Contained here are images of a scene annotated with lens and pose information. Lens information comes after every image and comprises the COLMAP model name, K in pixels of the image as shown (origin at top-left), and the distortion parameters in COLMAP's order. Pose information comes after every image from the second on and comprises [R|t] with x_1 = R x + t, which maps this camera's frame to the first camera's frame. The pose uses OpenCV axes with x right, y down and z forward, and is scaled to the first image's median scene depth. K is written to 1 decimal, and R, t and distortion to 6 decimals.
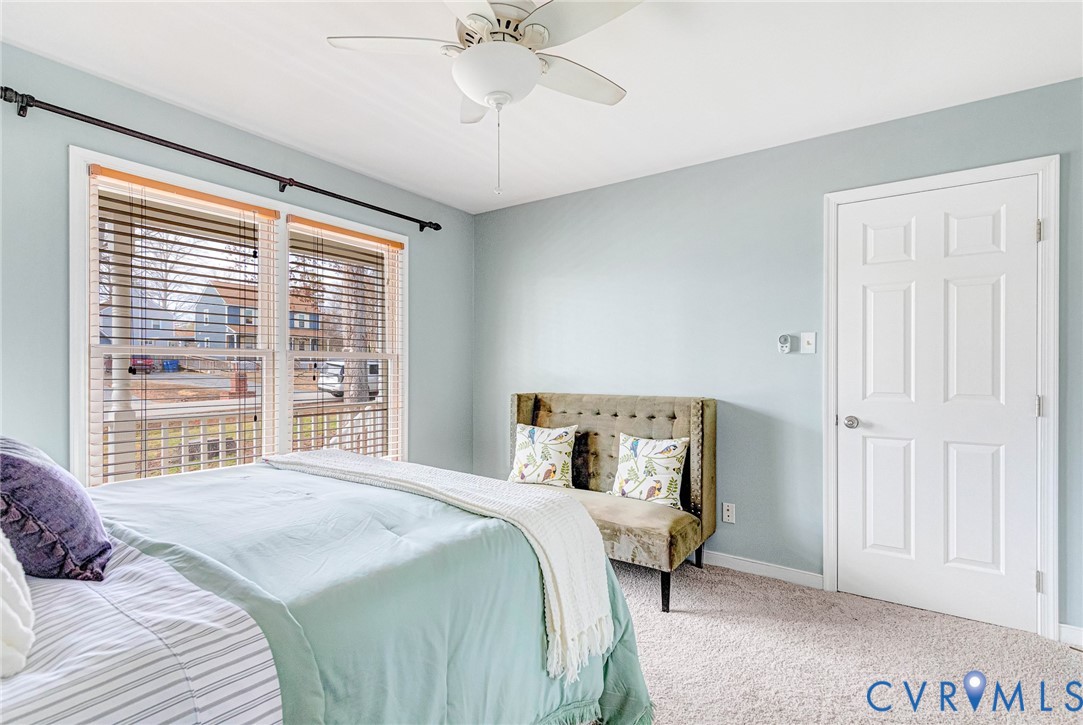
lens RADIAL K [[508.0, 0, 543.1], [0, 508.0, 364.8], [0, 0, 1]] dist [0.003352, 0.000229]
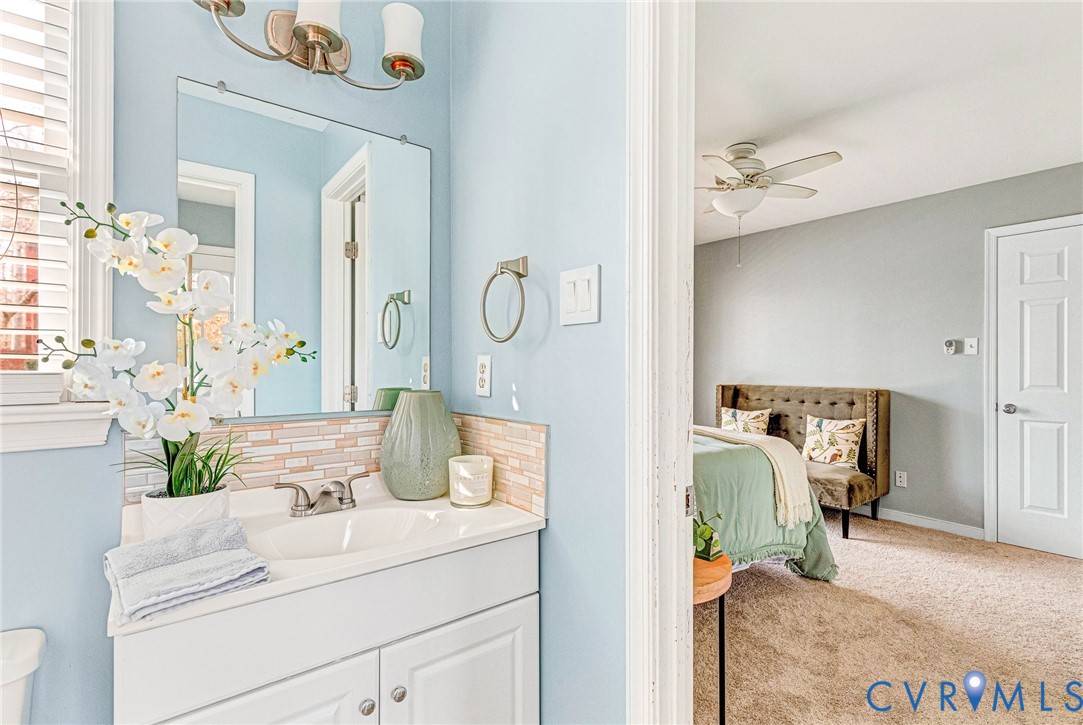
lens RADIAL K [[492.8, 0, 563.8], [0, 492.8, 362.1], [0, 0, 1]] dist [-0.000786, 0.000224]
pose [[0.959818, 0.000414, -0.280622, -0.107837], [-0.000496, 1.000000, -0.000222, -0.002339], [0.280622, 0.000353, 0.959818, -0.456021]]
